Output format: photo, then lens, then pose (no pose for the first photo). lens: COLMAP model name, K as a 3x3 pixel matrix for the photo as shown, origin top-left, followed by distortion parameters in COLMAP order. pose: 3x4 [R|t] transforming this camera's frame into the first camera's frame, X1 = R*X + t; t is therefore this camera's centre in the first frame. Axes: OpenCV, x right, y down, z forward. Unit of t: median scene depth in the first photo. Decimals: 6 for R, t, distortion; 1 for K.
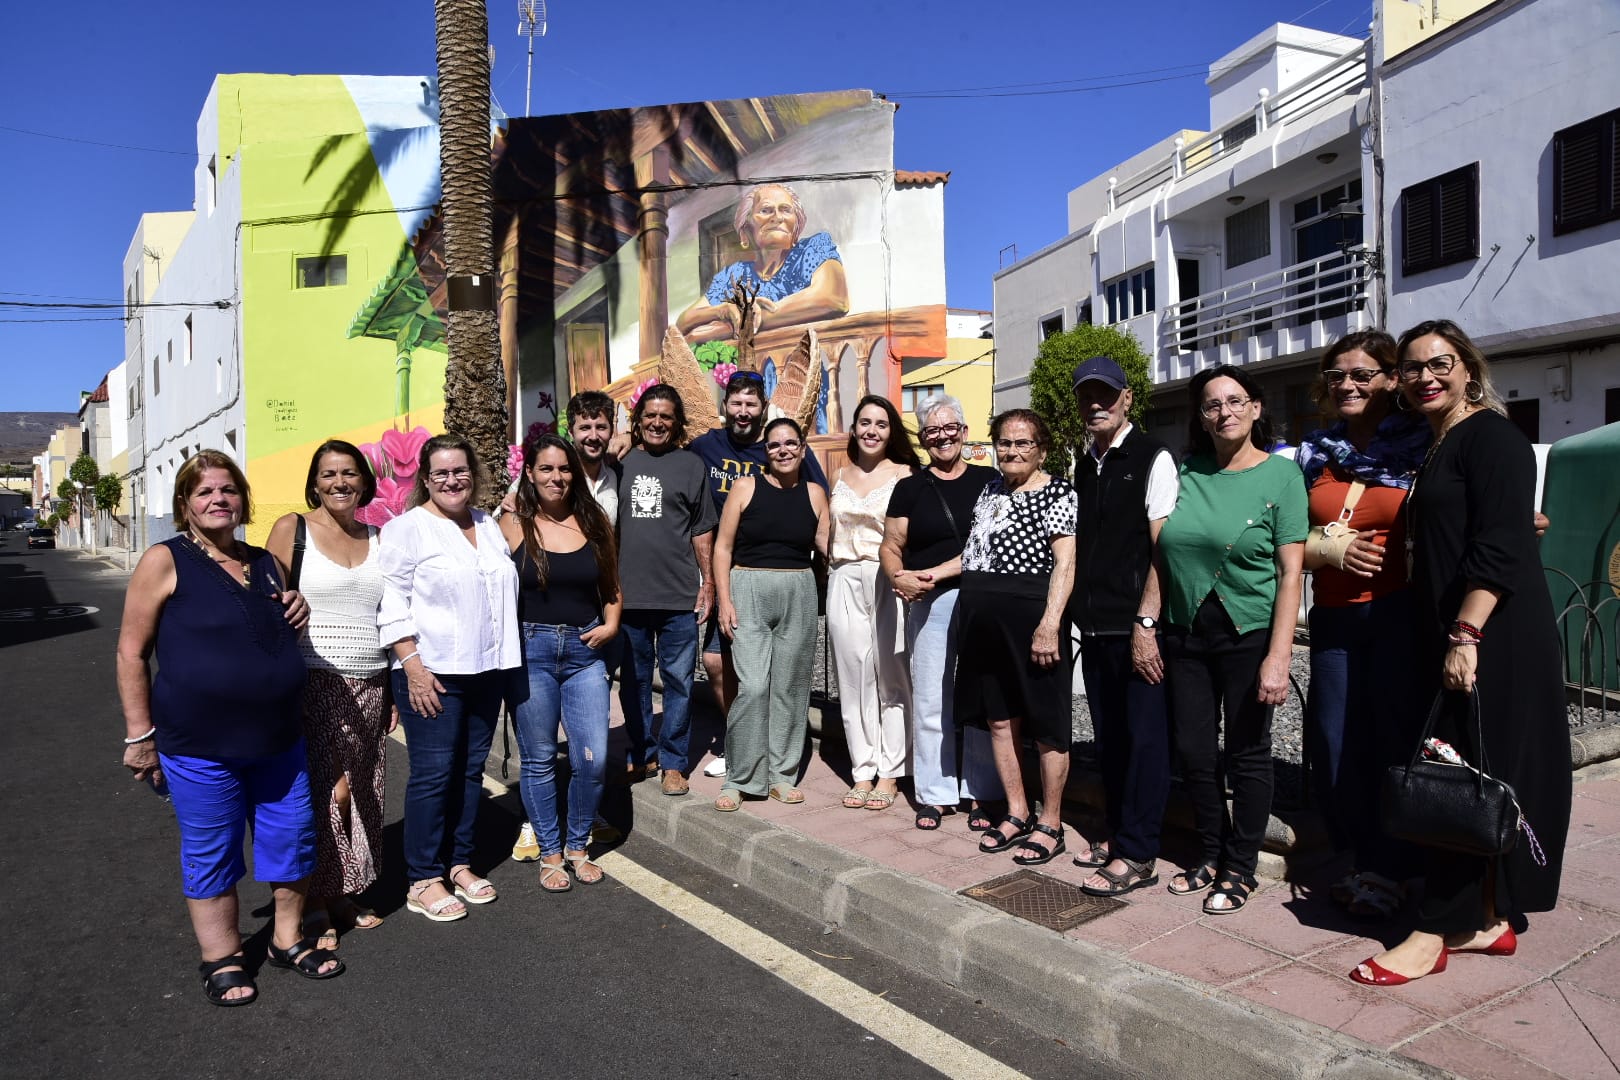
lens RADIAL K [[1117.1, 0, 800.8], [0, 1117.1, 555.7], [0, 0, 1]] dist [-0.135350, 0.089532]
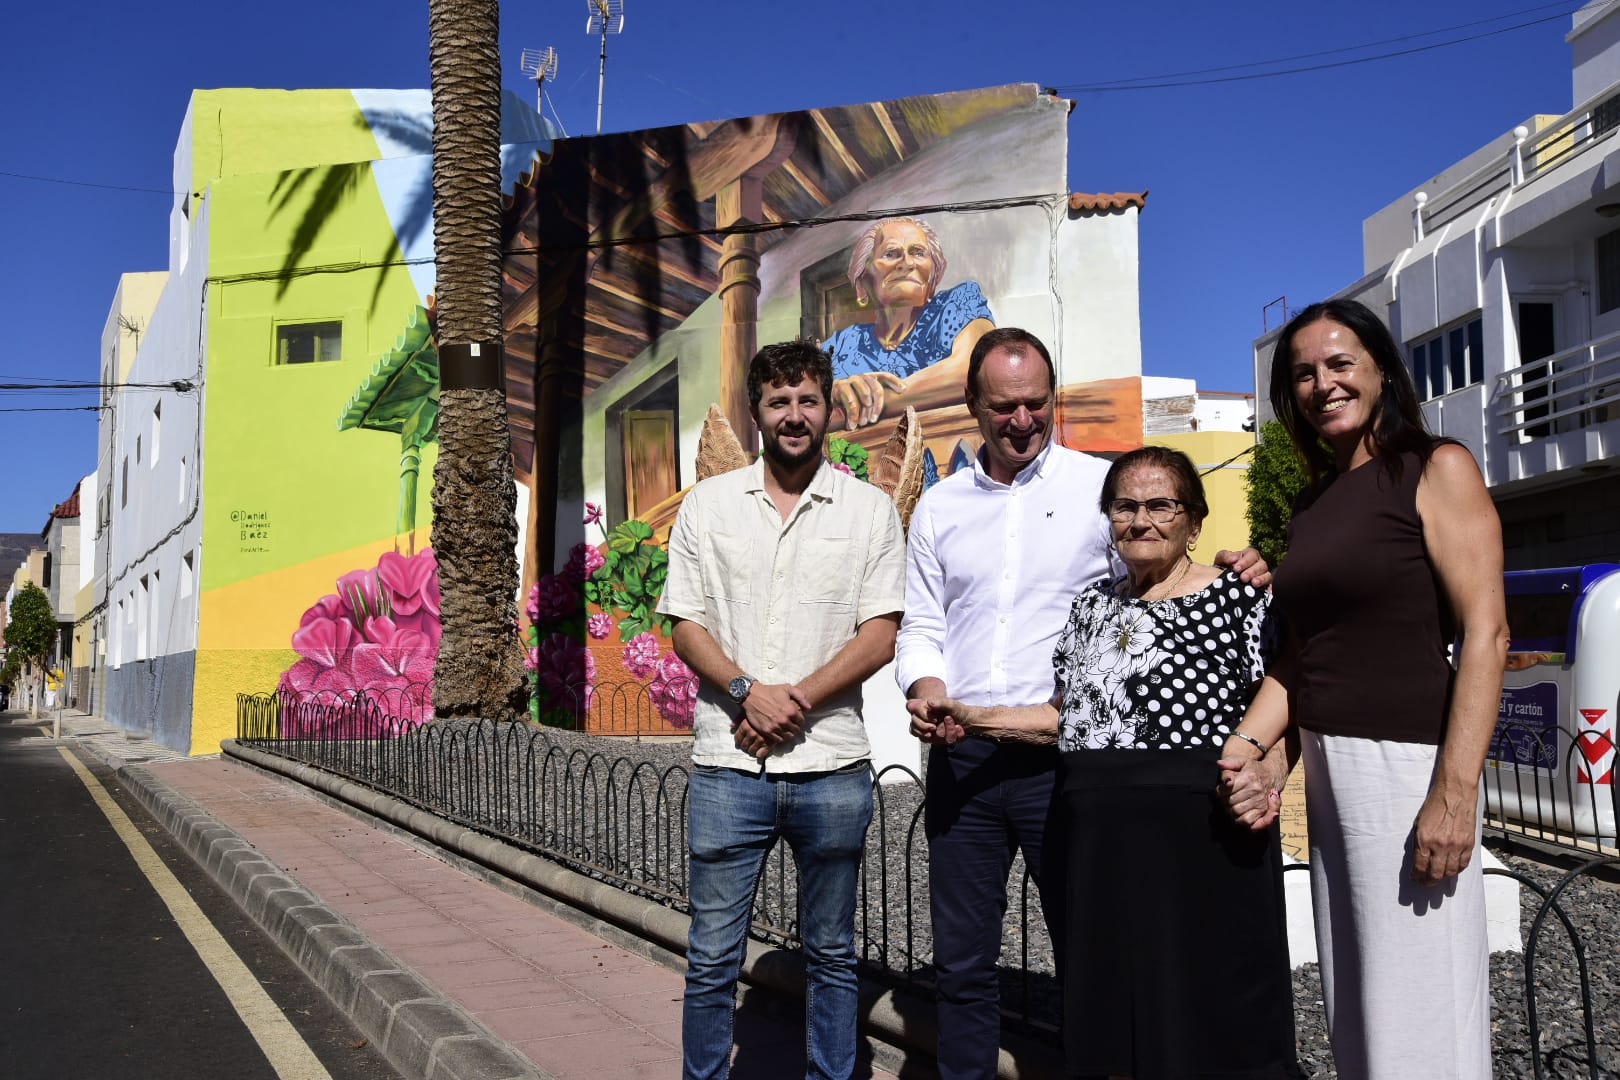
lens RADIAL K [[1524.4, 0, 800.3], [0, 1524.4, 554.4], [0, 0, 1]] dist [-0.030829, 0.172361]
pose [[0.989283, -0.000090, -0.146011, 0.056013], [-0.017254, 0.992921, -0.117514, 0.003843], [0.144988, 0.118774, 0.982279, 0.024867]]
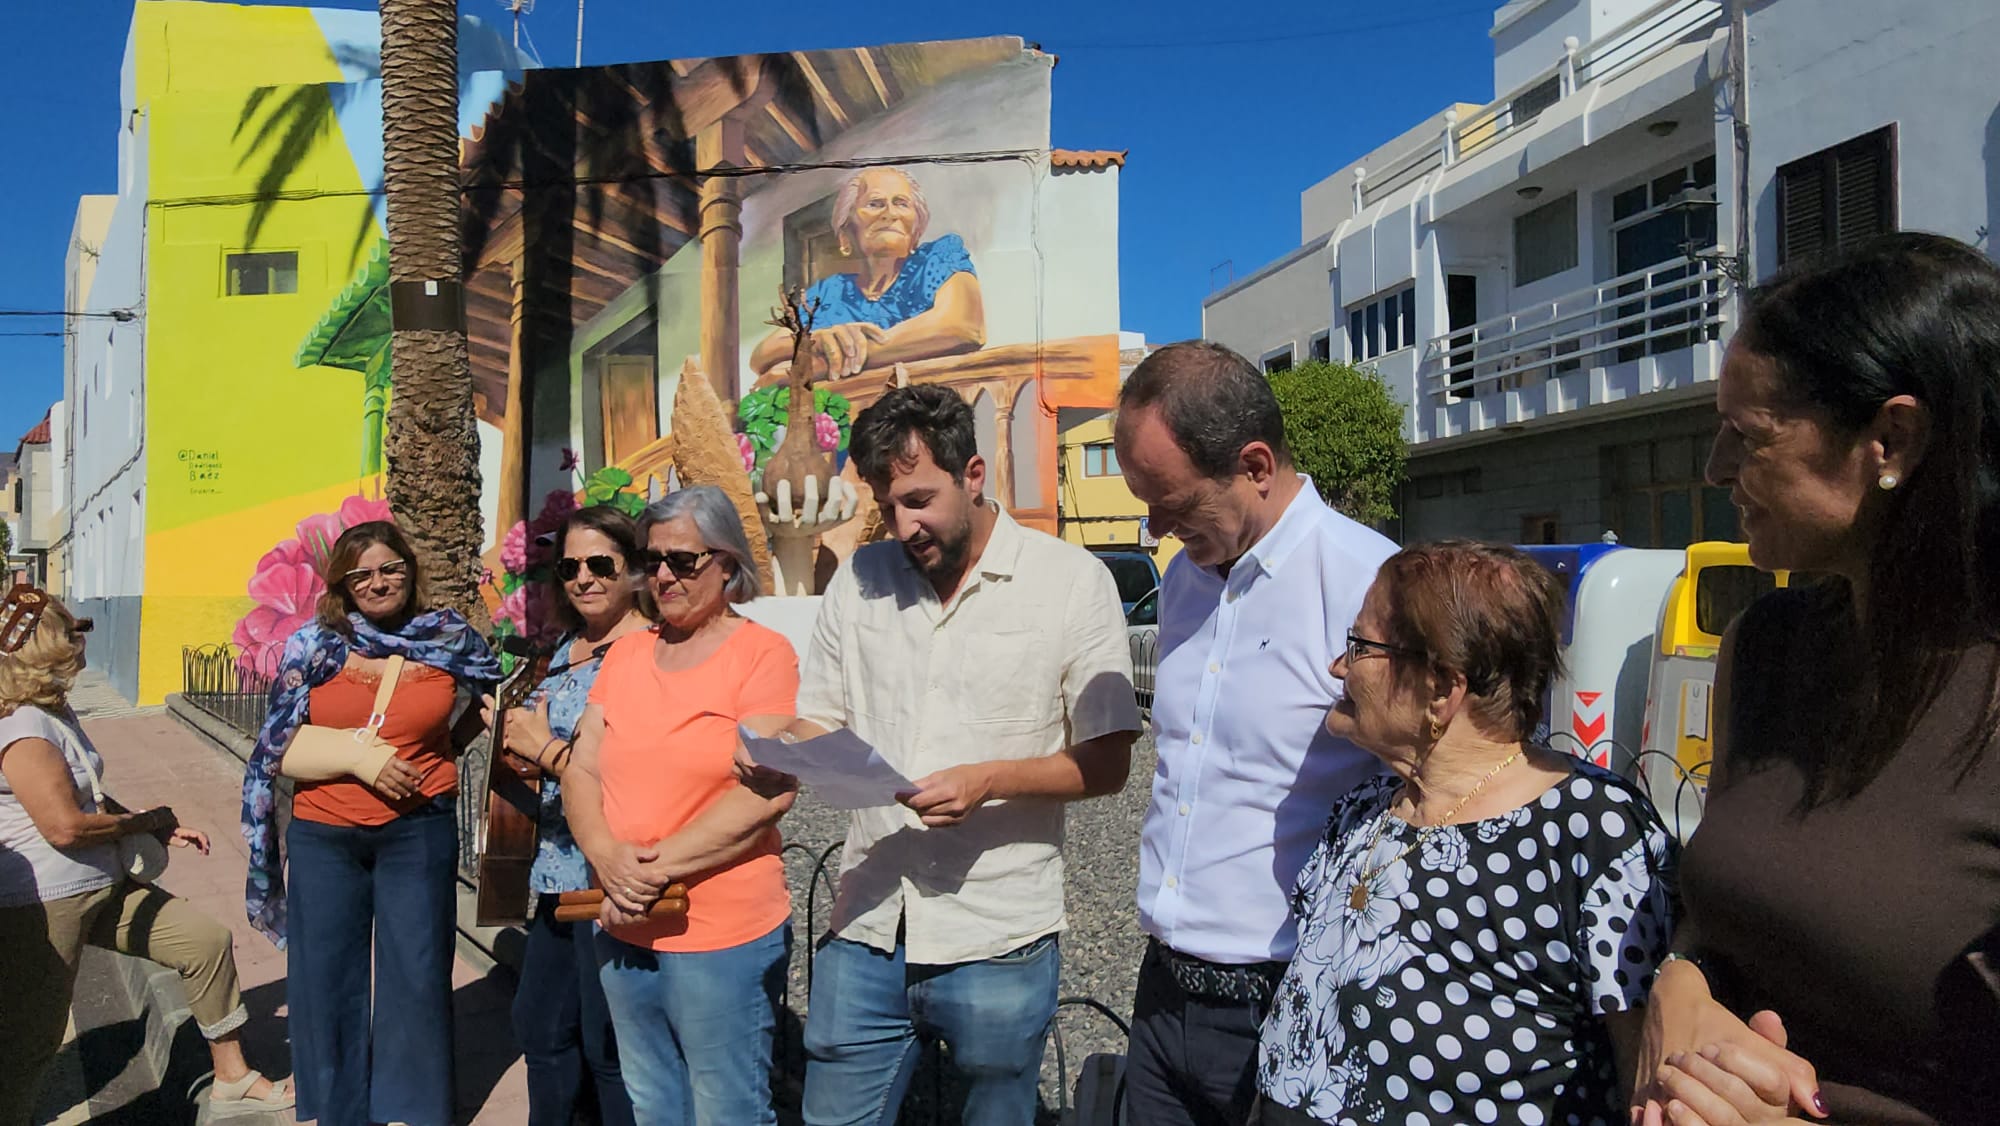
lens RADIAL K [[1361.2, 0, 972.8], [0, 1361.2, 563.2], [0, 0, 1]] dist [0.001405, 0.002753]
pose [[0.999922, 0.011204, -0.005564, 0.040665], [-0.011520, 0.998108, -0.060404, -0.022211], [0.004877, 0.060463, 0.998159, 0.116563]]
